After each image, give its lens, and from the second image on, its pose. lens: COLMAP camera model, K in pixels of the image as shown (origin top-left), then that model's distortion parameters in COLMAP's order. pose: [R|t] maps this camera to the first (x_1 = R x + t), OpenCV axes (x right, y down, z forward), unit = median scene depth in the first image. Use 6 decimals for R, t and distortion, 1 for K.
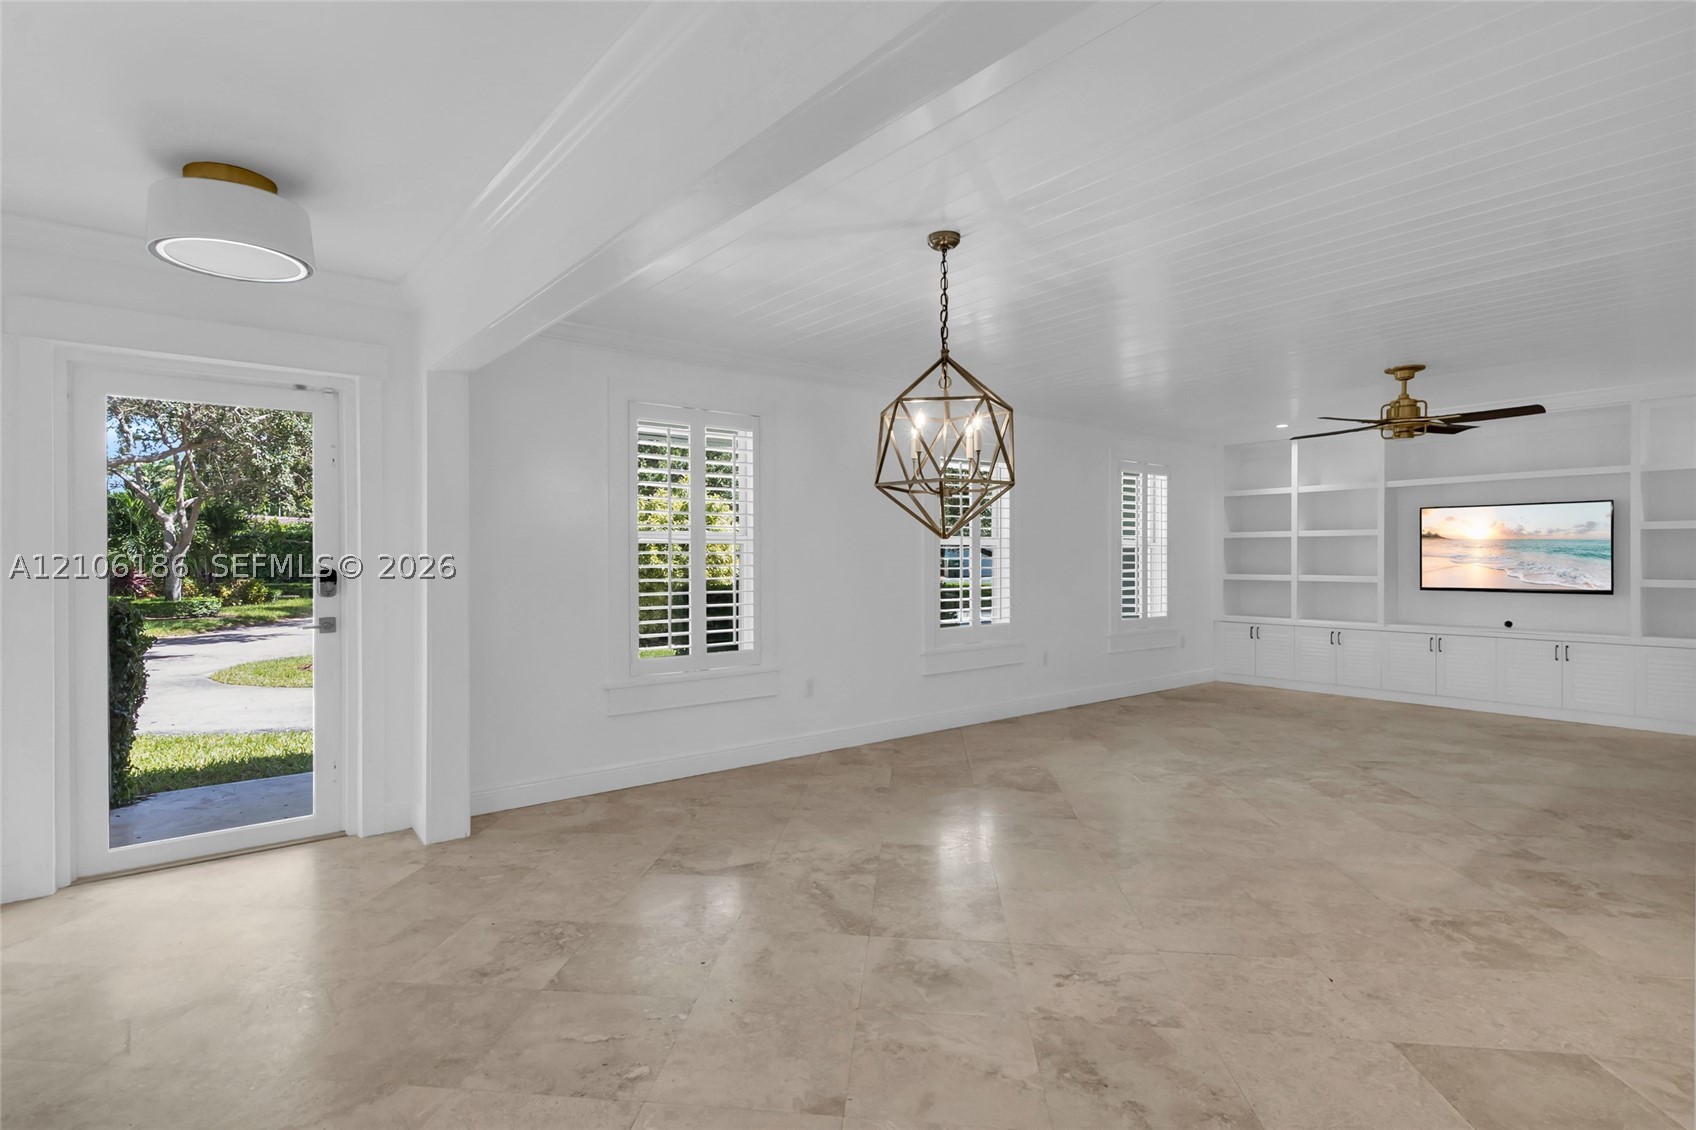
lens RADIAL K [[883.1, 0, 817.9], [0, 883.1, 564.9], [0, 0, 1]] dist [0.012437, -0.001328]
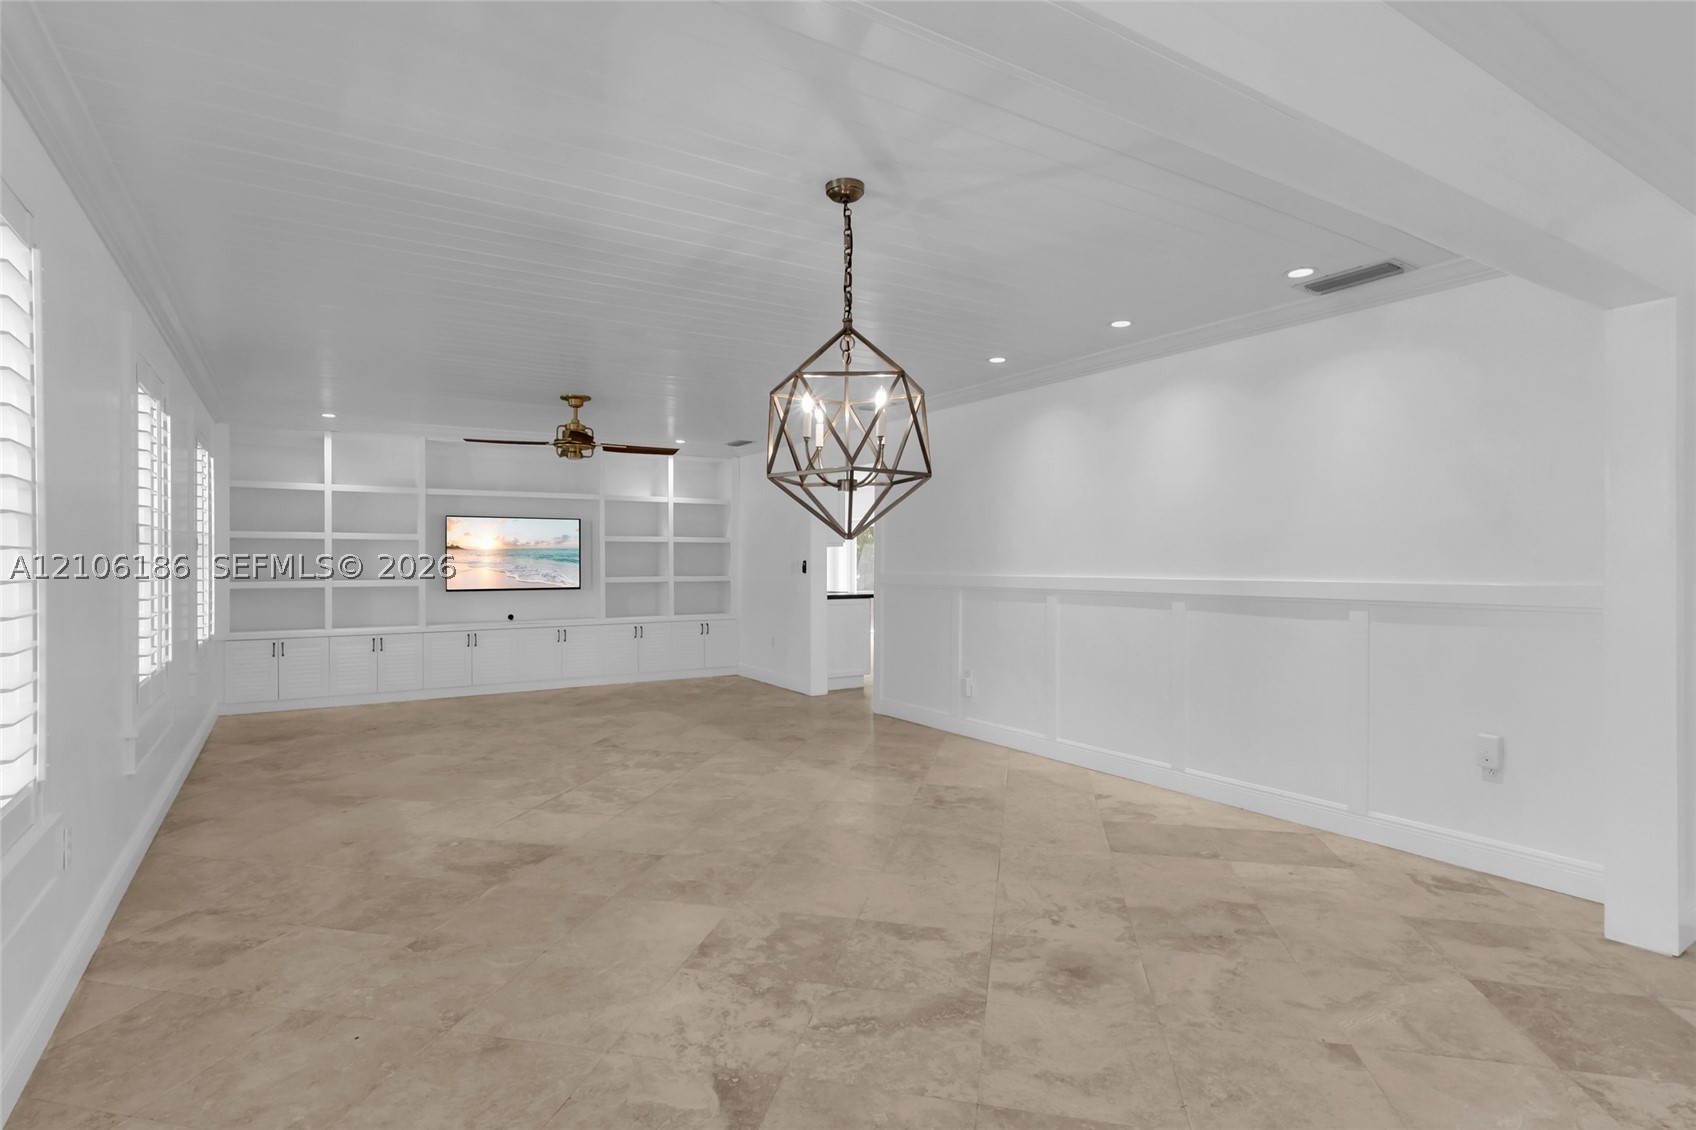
lens RADIAL K [[829.3, 0, 876.4], [0, 829.3, 565.2], [0, 0, 1]] dist [0.006672, 0.000329]
pose [[0.086817, -0.002344, 0.996222, -0.615698], [0.007269, 0.999972, 0.001720, -0.004421], [-0.996198, 0.007092, 0.086831, 0.848219]]
